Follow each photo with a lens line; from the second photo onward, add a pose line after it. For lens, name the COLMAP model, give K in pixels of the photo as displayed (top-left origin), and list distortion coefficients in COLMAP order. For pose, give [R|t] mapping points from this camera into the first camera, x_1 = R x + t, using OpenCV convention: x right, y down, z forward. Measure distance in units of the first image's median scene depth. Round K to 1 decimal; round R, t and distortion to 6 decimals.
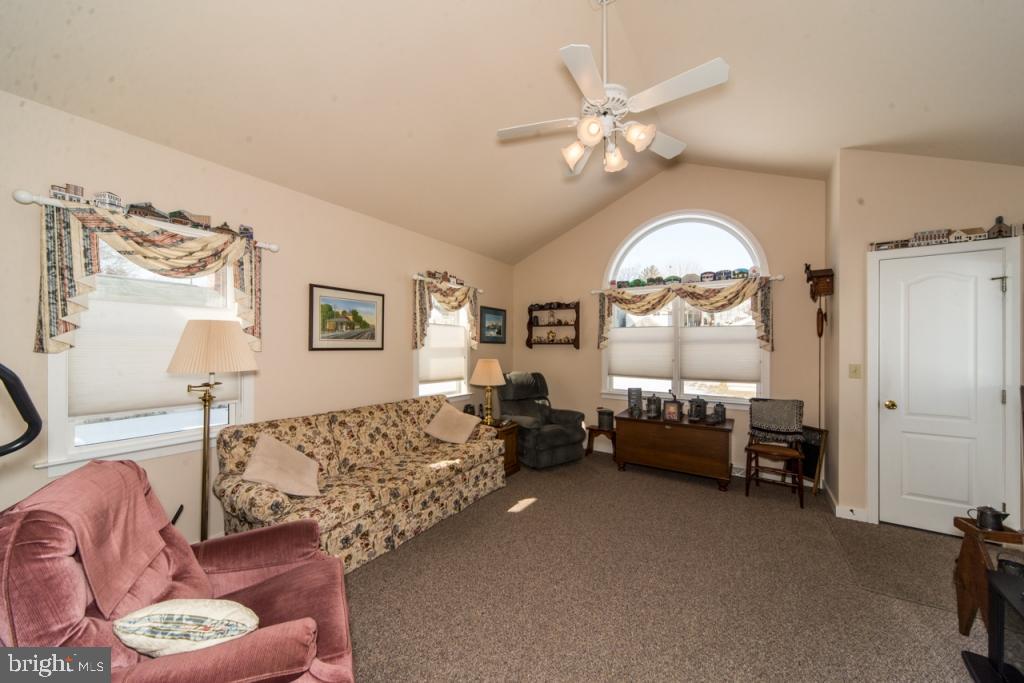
lens RADIAL K [[380.1, 0, 511.4], [0, 380.1, 346.1], [0, 0, 1]] dist [-0.003678, -0.000261]
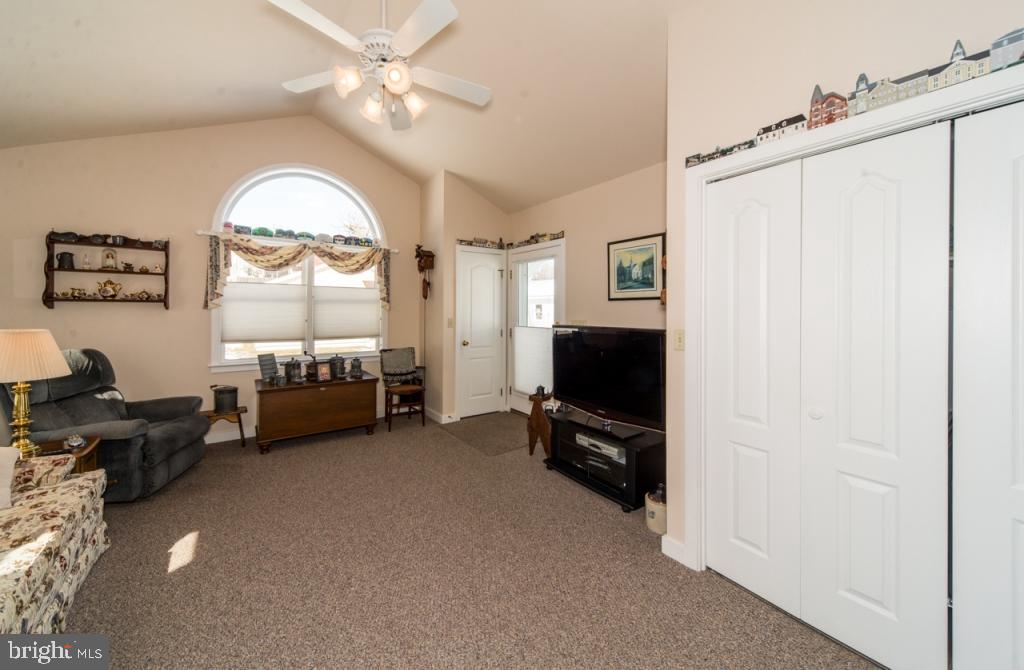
lens RADIAL K [[391.8, 0, 475.2], [0, 391.8, 308.0], [0, 0, 1]] dist [0.003080, 0.000090]
pose [[0.353207, -0.001949, 0.935543, -0.350581], [-0.003474, 0.999988, 0.003395, 0.001357], [-0.935539, -0.004449, 0.353197, 0.252039]]
